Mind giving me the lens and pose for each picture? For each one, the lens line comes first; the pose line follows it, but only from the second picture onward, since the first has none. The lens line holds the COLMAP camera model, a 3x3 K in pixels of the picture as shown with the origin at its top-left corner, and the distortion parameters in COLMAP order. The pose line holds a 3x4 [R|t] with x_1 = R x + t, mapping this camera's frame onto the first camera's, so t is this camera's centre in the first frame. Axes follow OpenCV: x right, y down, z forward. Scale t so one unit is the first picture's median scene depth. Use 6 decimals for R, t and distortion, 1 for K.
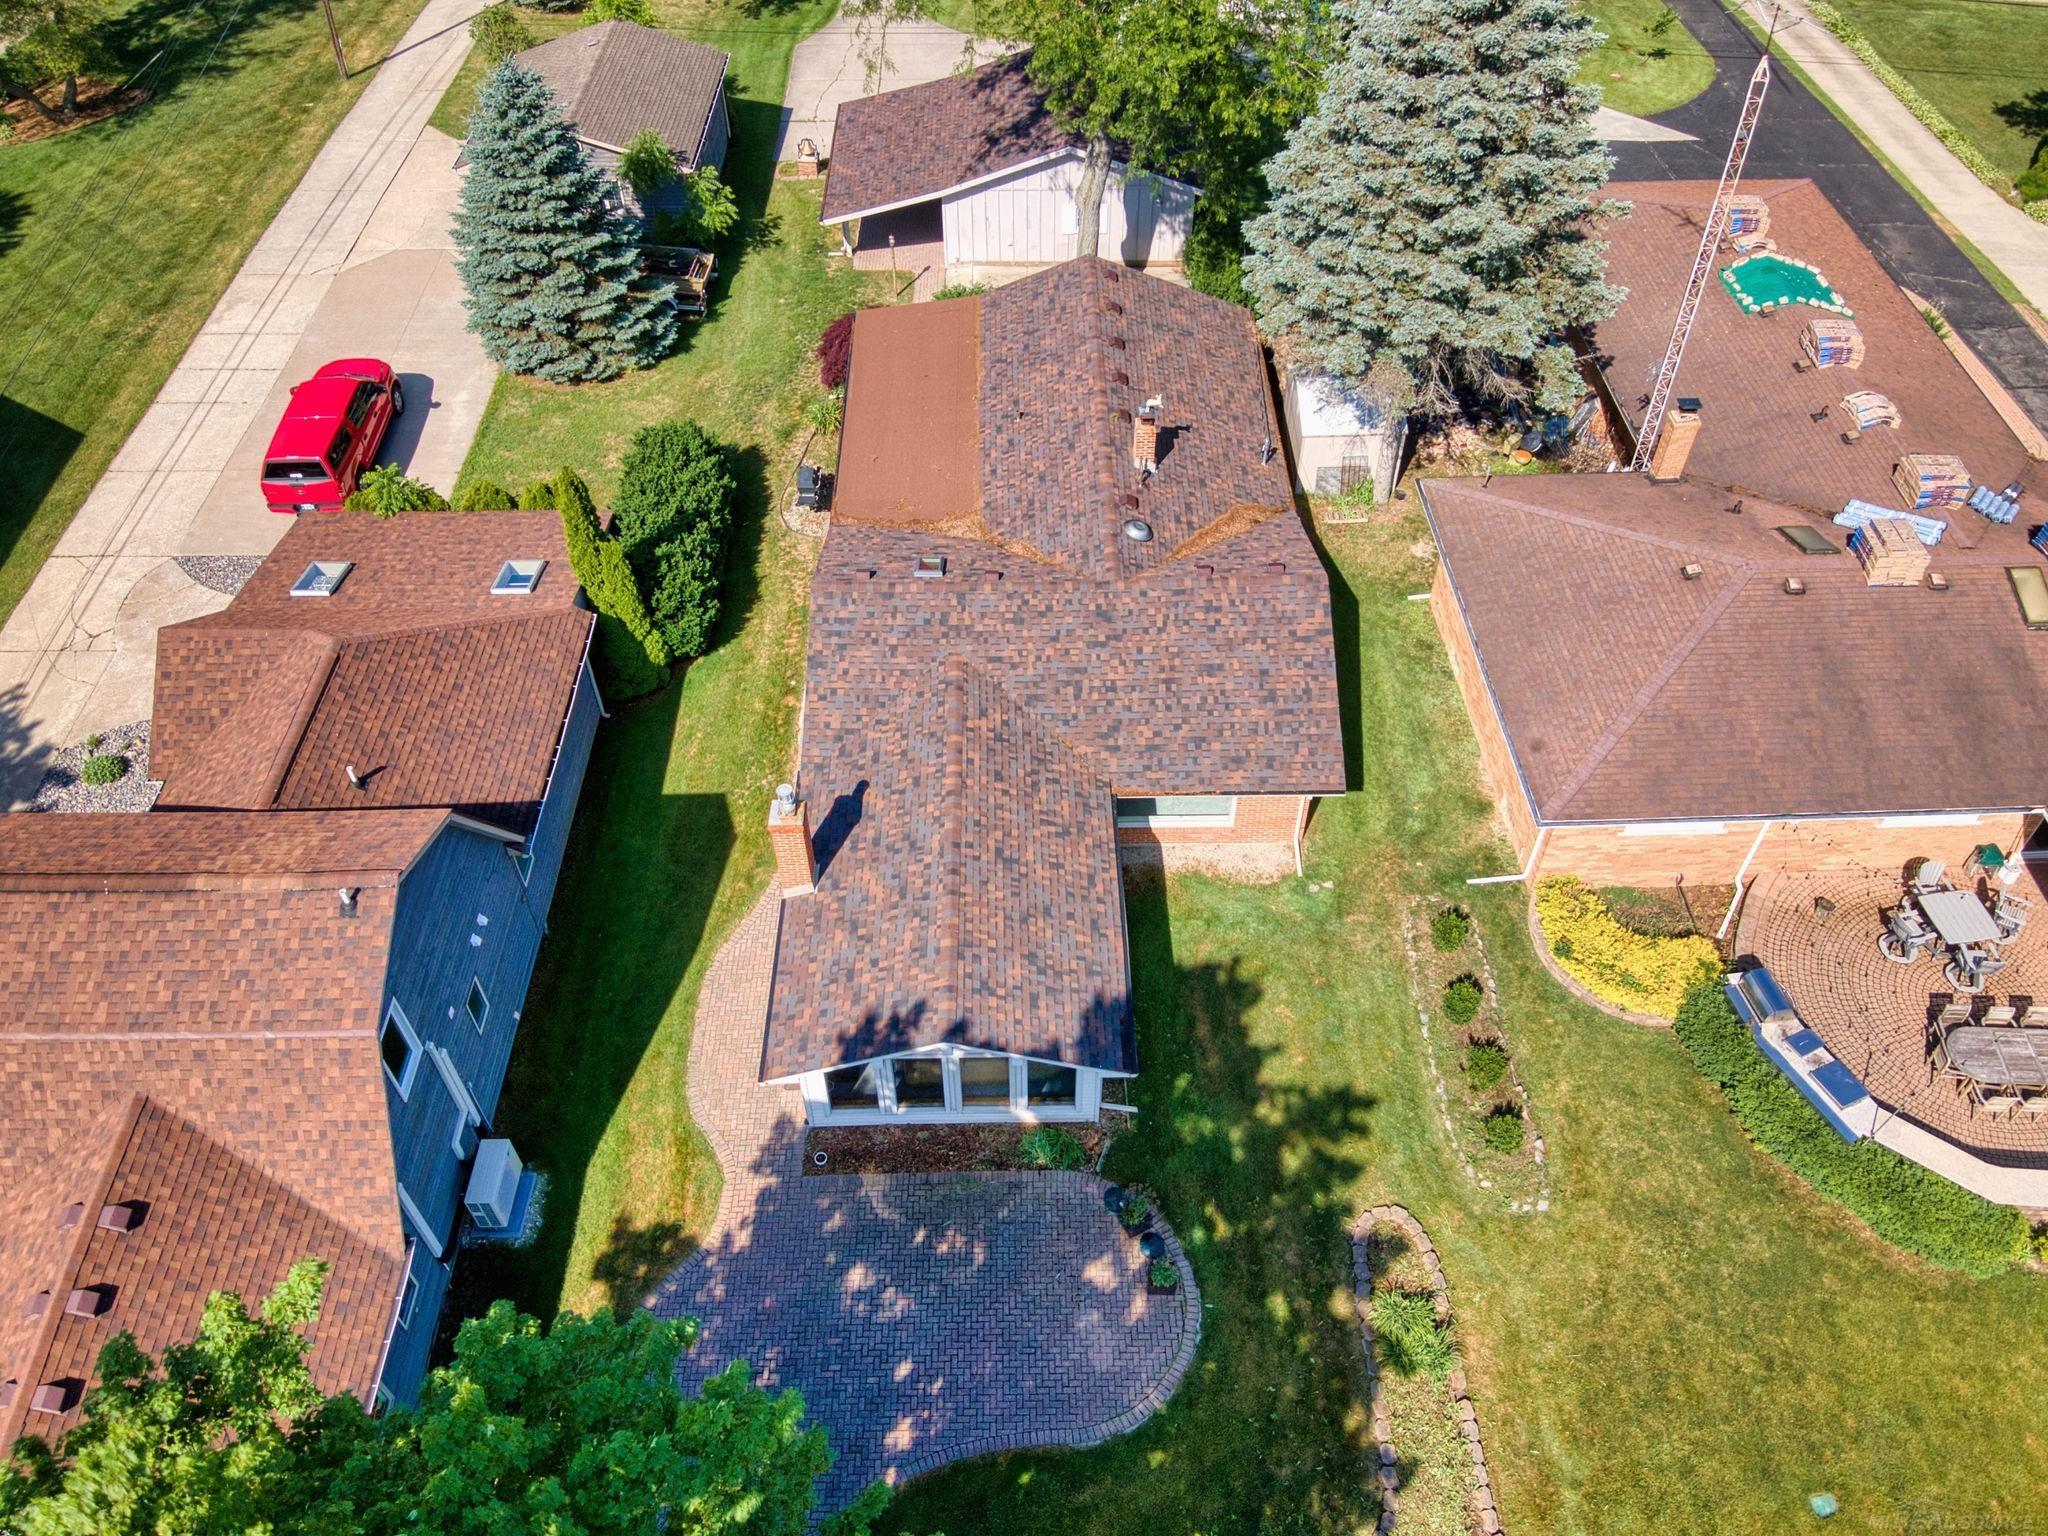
lens RADIAL K [[1499.7, 0, 1037.5], [0, 1499.7, 772.8], [0, 0, 1]] dist [0.082071, -0.138980]
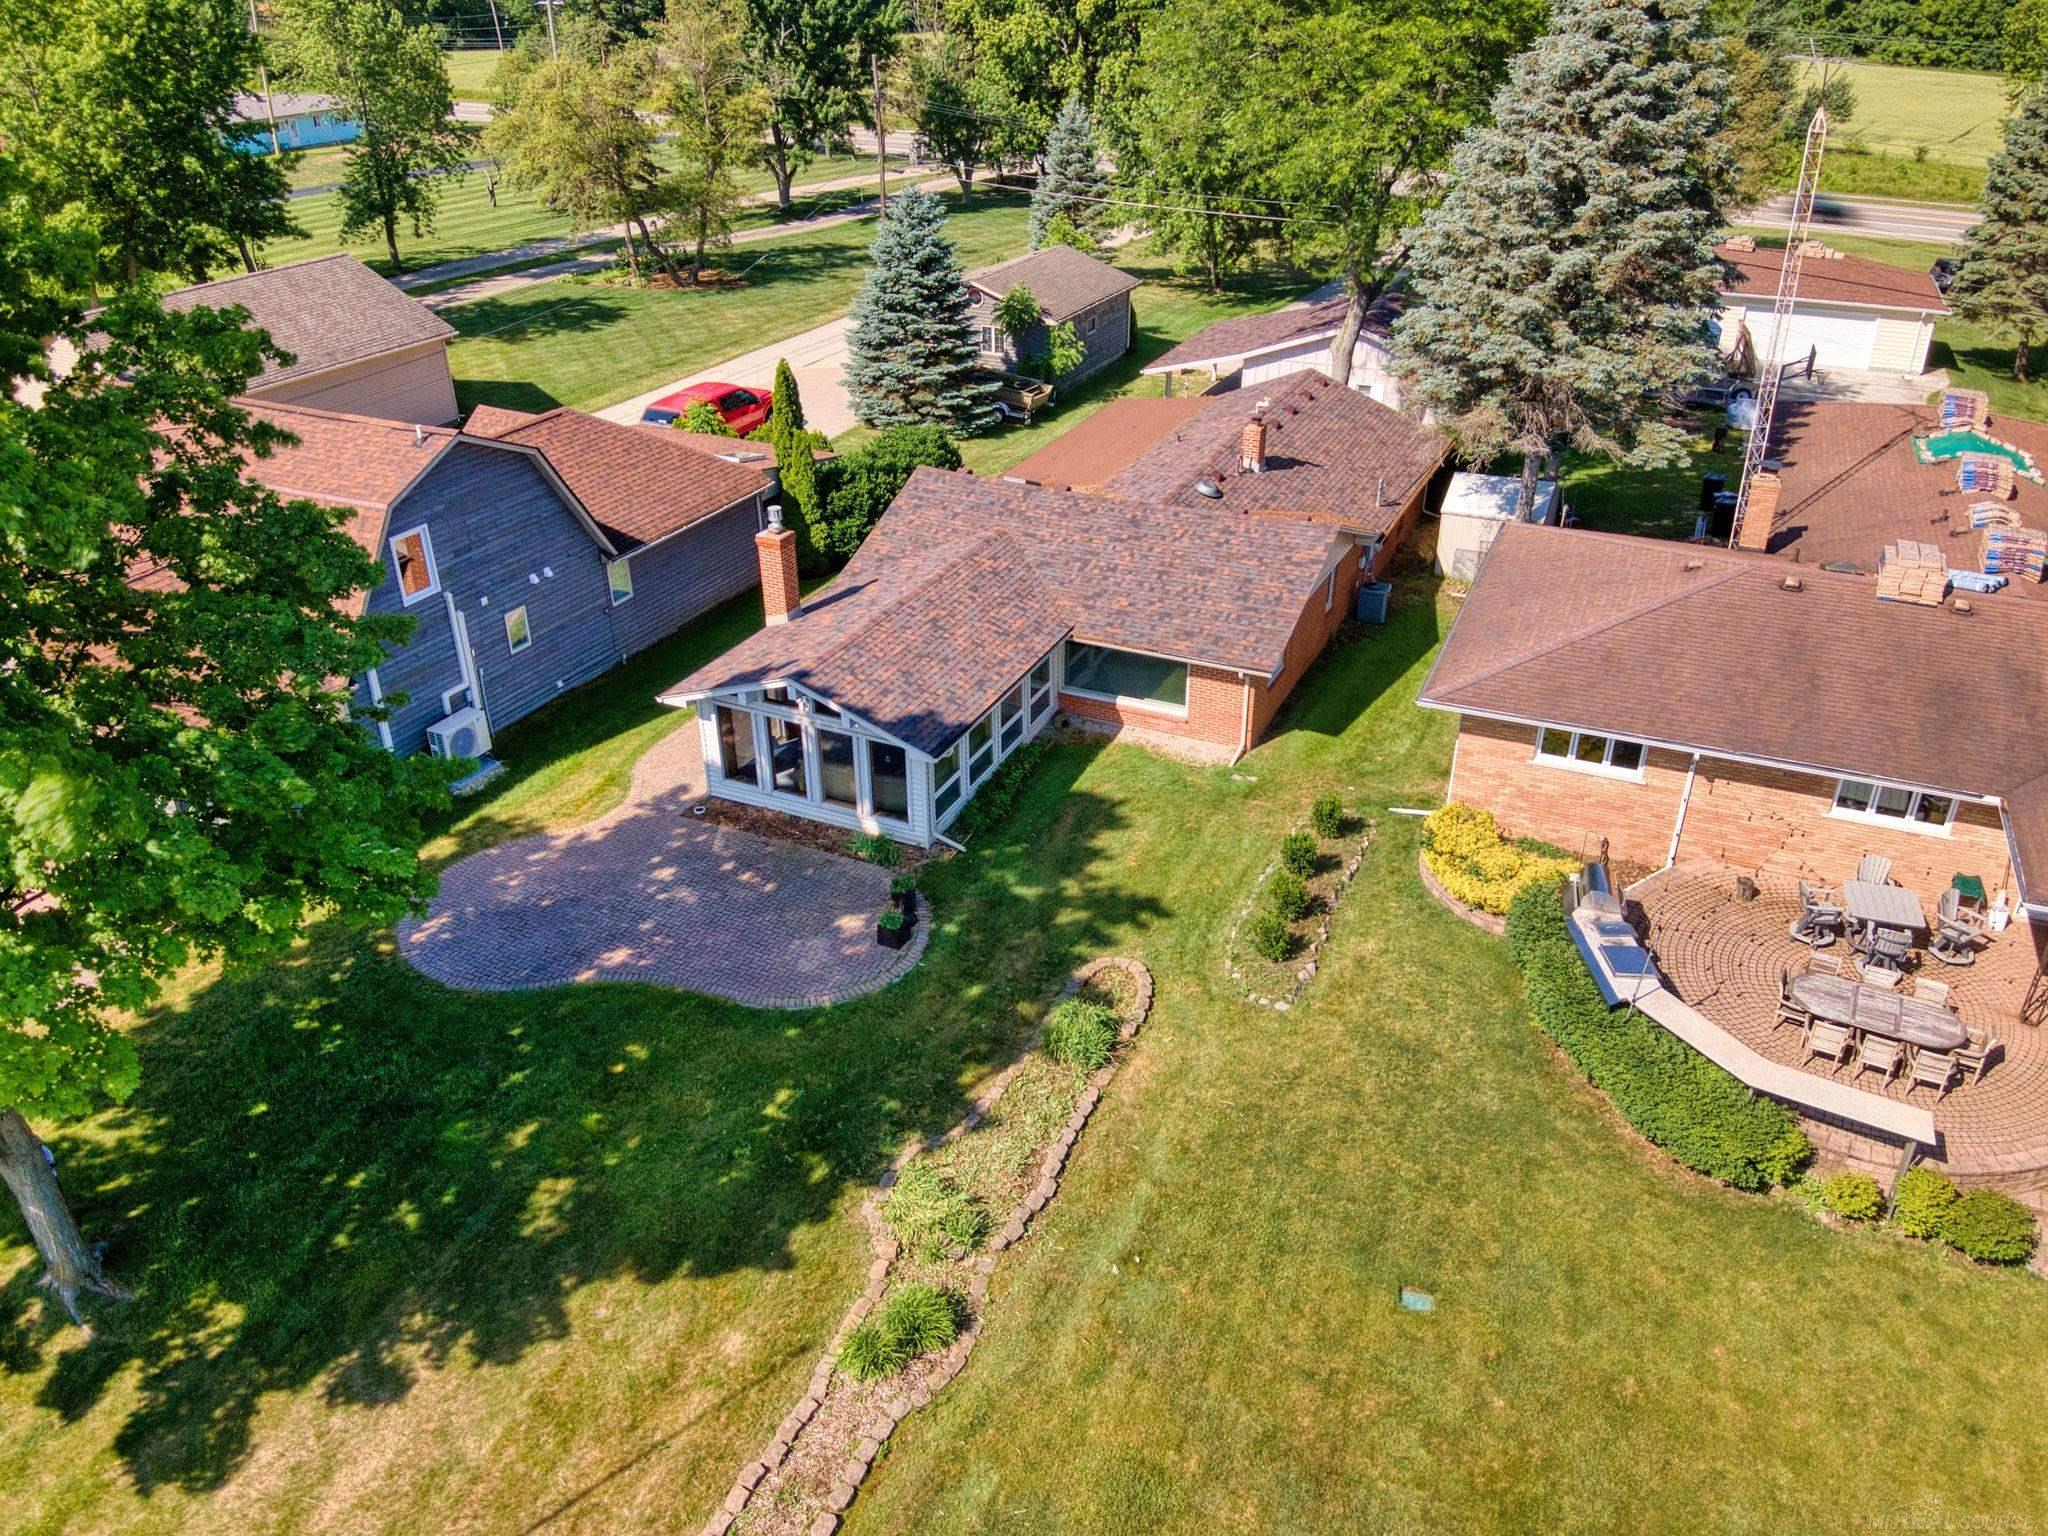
lens RADIAL K [[1499.7, 0, 1019.0], [0, 1499.7, 758.8], [0, 0, 1]] dist [0.082071, -0.138980]
pose [[0.898378, 0.210628, -0.385426, 0.505851], [-0.321835, 0.912834, -0.251311, 0.425176], [0.298897, 0.349815, 0.887857, 0.036788]]
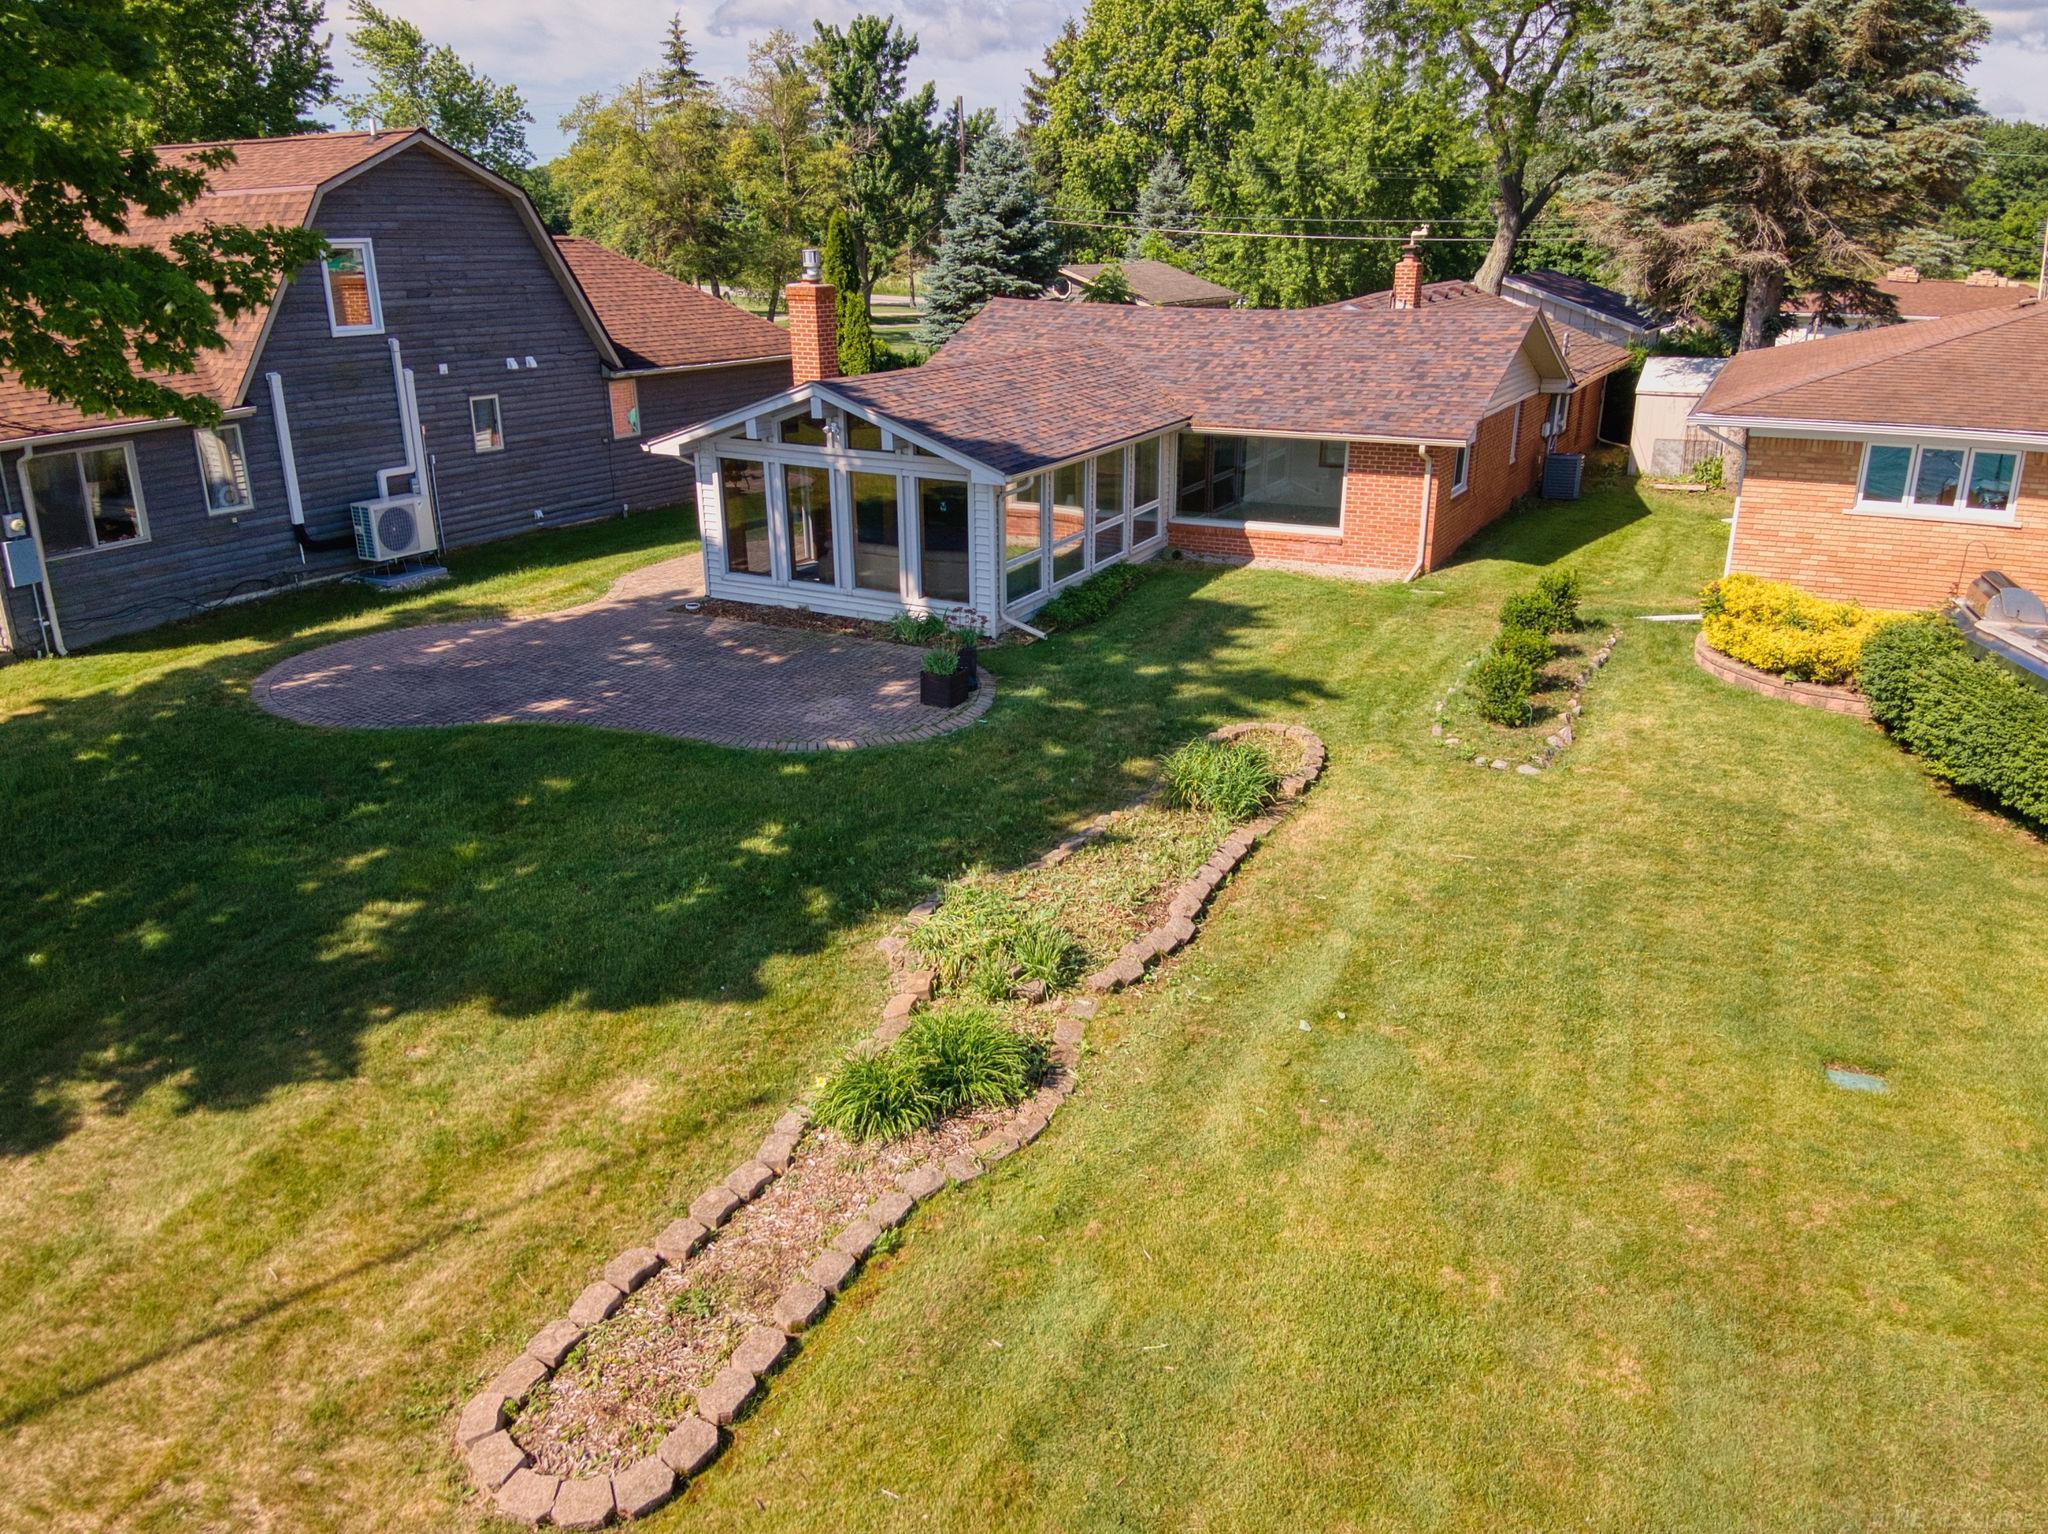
lens RADIAL K [[1499.7, 0, 1012.5], [0, 1499.7, 764.6], [0, 0, 1]] dist [0.082071, -0.138980]
pose [[0.873316, 0.164593, -0.458507, 0.423847], [-0.355146, 0.859346, -0.367961, 0.580140], [0.333452, 0.484183, 0.808935, 0.399208]]
